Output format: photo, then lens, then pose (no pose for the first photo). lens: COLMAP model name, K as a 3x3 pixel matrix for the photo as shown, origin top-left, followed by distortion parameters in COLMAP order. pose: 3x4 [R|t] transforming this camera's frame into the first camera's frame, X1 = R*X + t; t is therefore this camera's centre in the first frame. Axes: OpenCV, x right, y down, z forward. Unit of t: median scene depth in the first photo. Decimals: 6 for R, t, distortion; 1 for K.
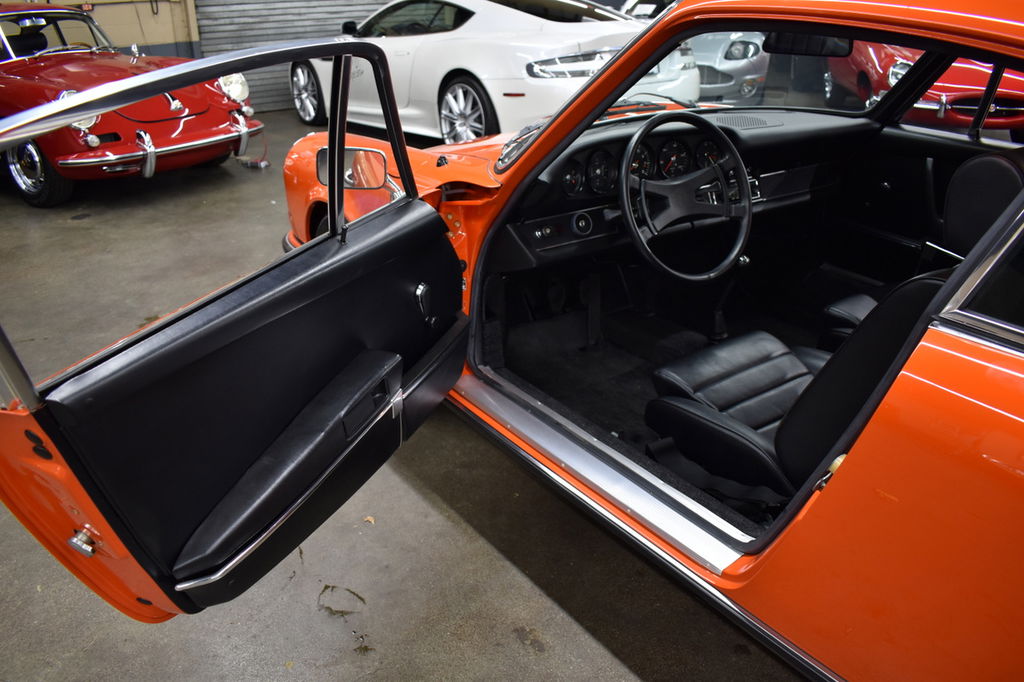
lens RADIAL K [[805.8, 0, 510.3], [0, 805.8, 338.8], [0, 0, 1]] dist [-0.103948, 0.022926]
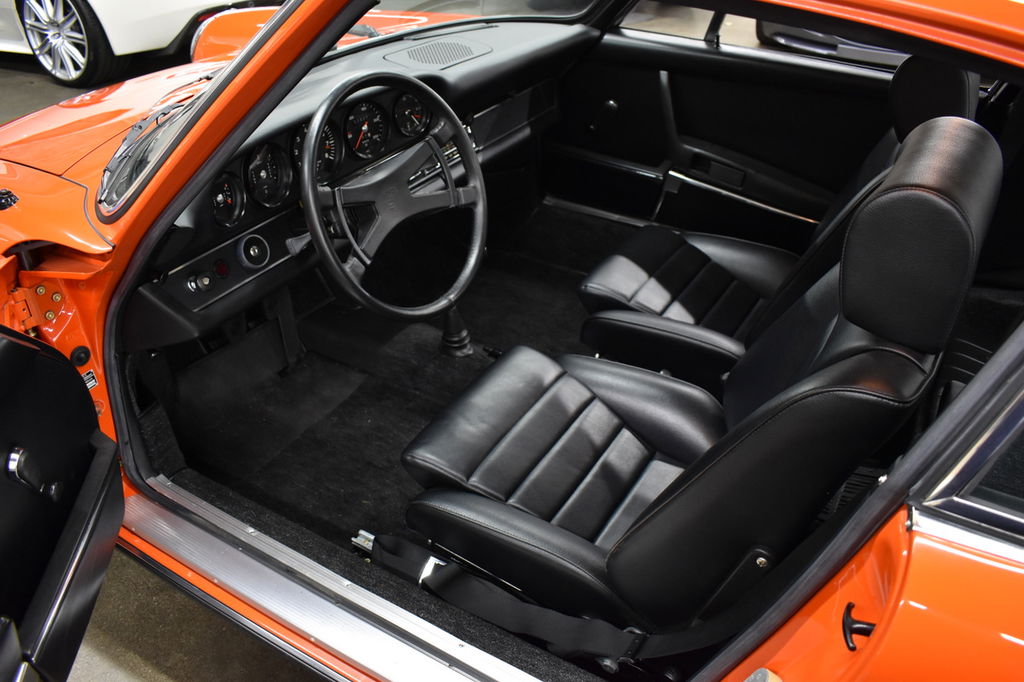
lens RADIAL K [[805.8, 0, 513.3], [0, 805.8, 341.9], [0, 0, 1]] dist [-0.103948, 0.022926]
pose [[0.906723, -0.221050, 0.359153, 0.029739], [0.157158, 0.967389, 0.198644, -0.168408], [-0.391351, -0.123672, 0.911894, 0.294631]]
